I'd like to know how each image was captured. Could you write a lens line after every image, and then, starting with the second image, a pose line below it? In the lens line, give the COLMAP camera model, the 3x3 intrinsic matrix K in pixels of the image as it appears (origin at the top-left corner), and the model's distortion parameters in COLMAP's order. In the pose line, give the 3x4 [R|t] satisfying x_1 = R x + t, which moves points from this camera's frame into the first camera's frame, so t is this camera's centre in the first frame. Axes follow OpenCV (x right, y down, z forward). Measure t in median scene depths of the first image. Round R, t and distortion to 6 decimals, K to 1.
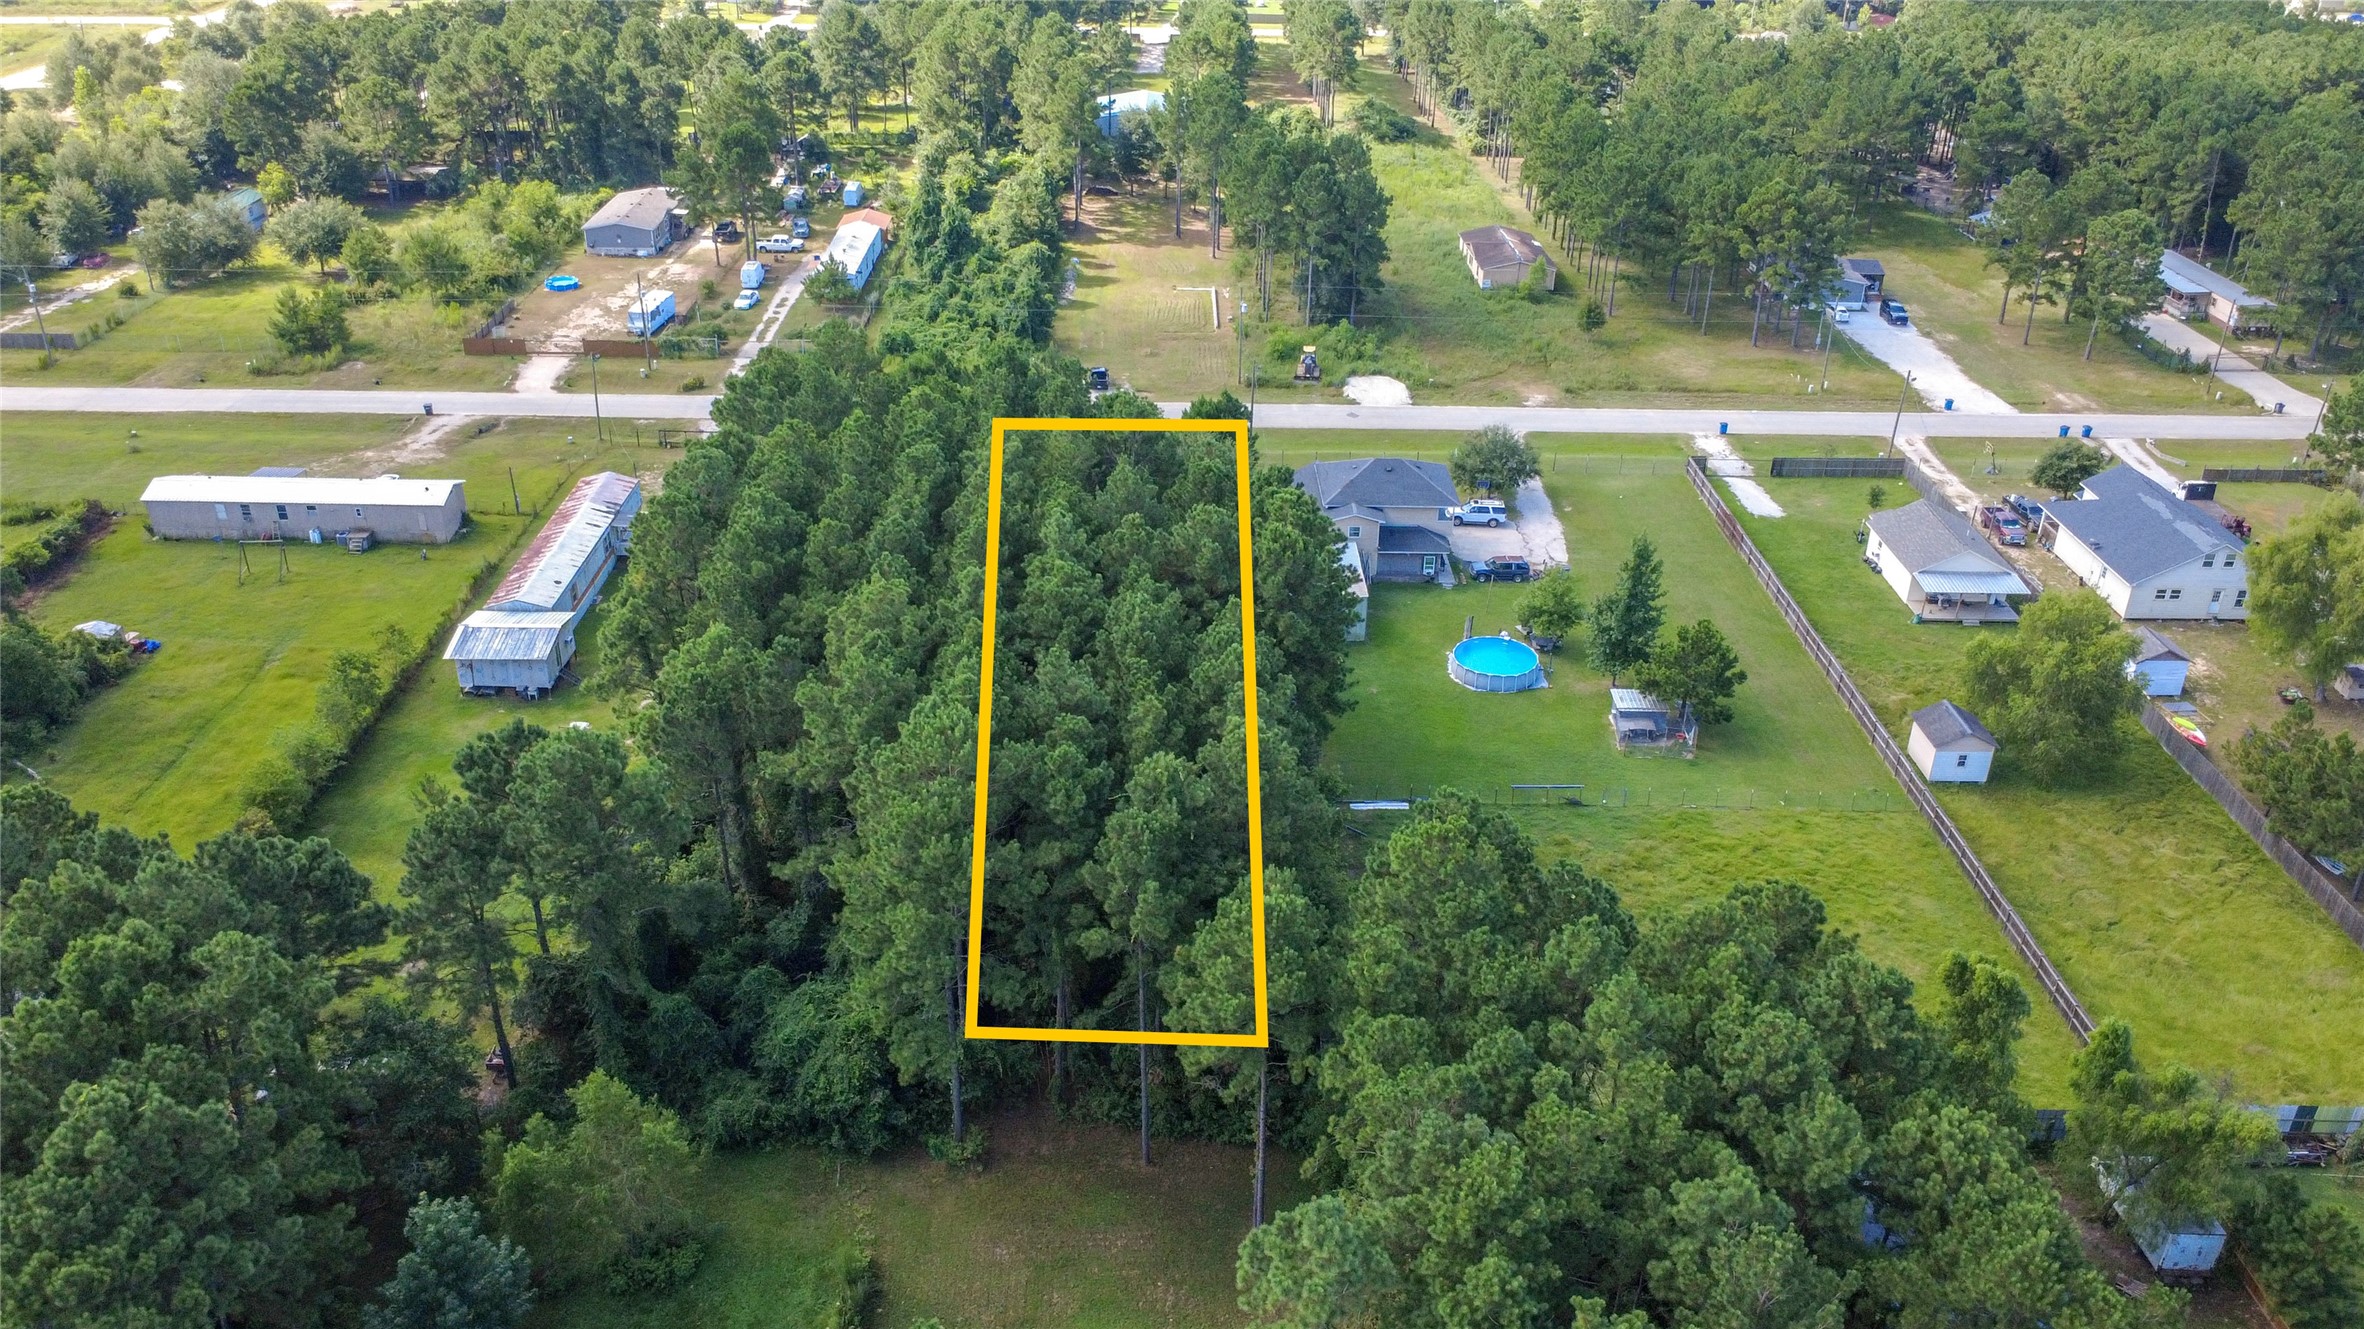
lens RADIAL K [[1827.8, 0, 1191.4], [0, 1827.8, 669.7], [0, 0, 1]] dist [0.004032, 0.002259]
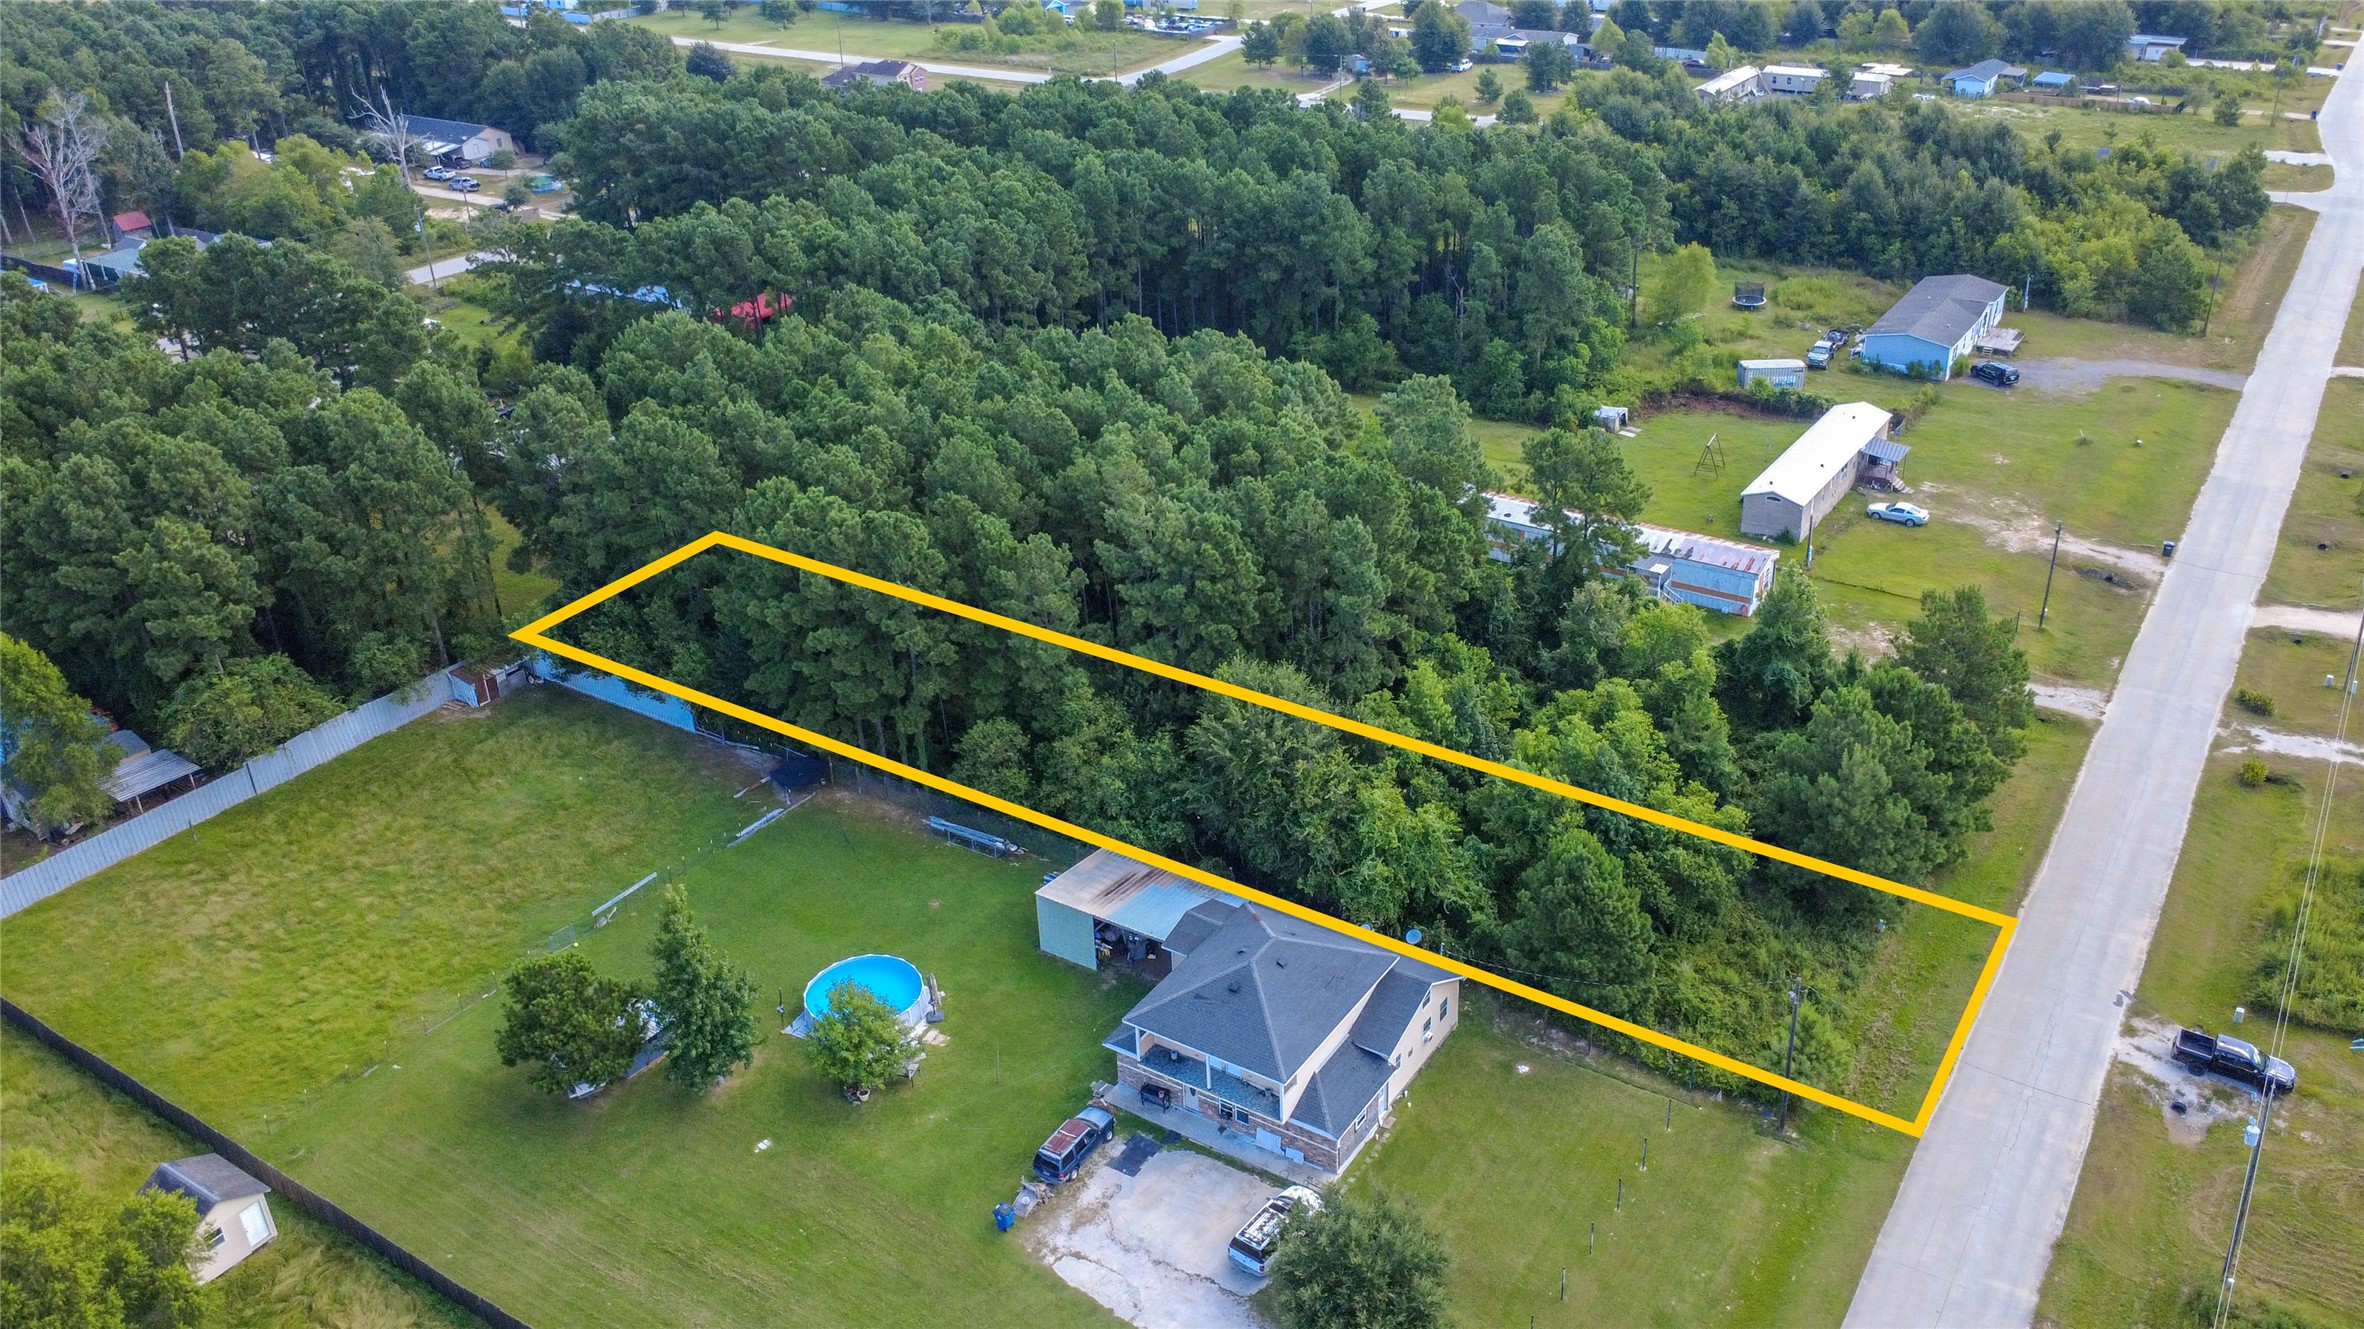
lens RADIAL K [[1826.5, 0, 1265.6], [0, 1826.5, 612.1], [0, 0, 1]] dist [0.002314, -0.000534]
pose [[-0.540068, 0.367264, -0.757261, 0.407077], [-0.381967, 0.694802, 0.609386, -0.437214], [0.749952, 0.618358, -0.234958, 0.844158]]
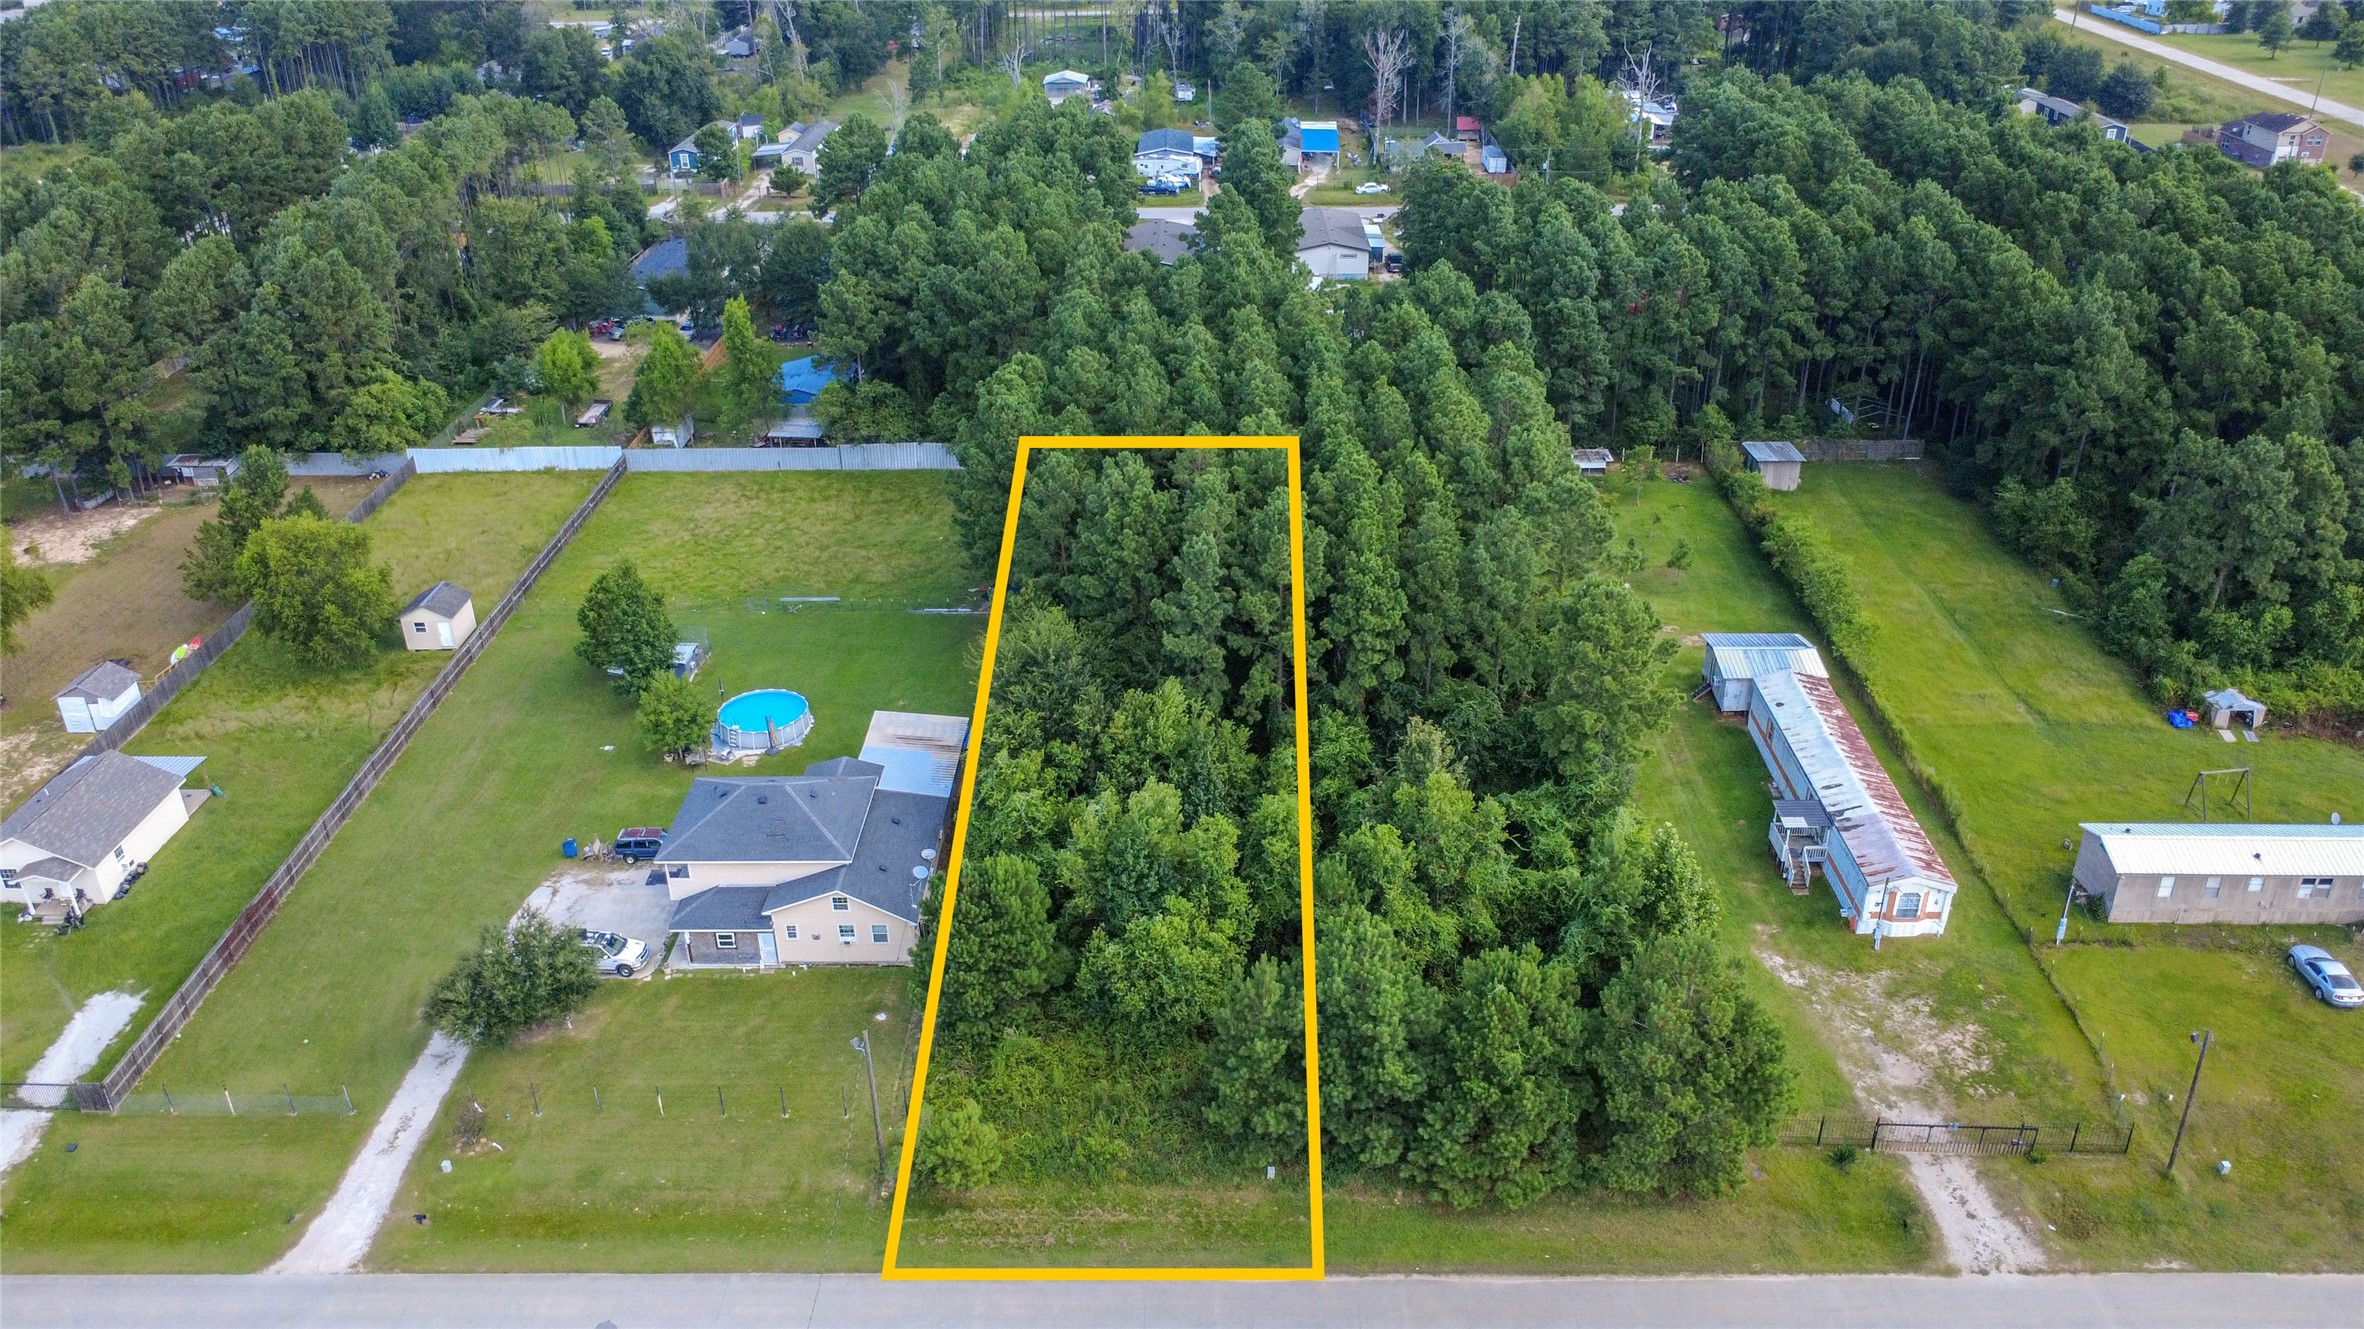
lens RADIAL K [[1802.1, 0, 1186.7], [0, 1802.1, 665.6], [0, 0, 1]] dist [-0.000972, 0.000202]
pose [[-0.999548, -0.013939, 0.026623, -0.058009], [0.013865, 0.572104, 0.820064, -0.560011], [-0.026662, 0.820063, -0.571652, 1.067606]]
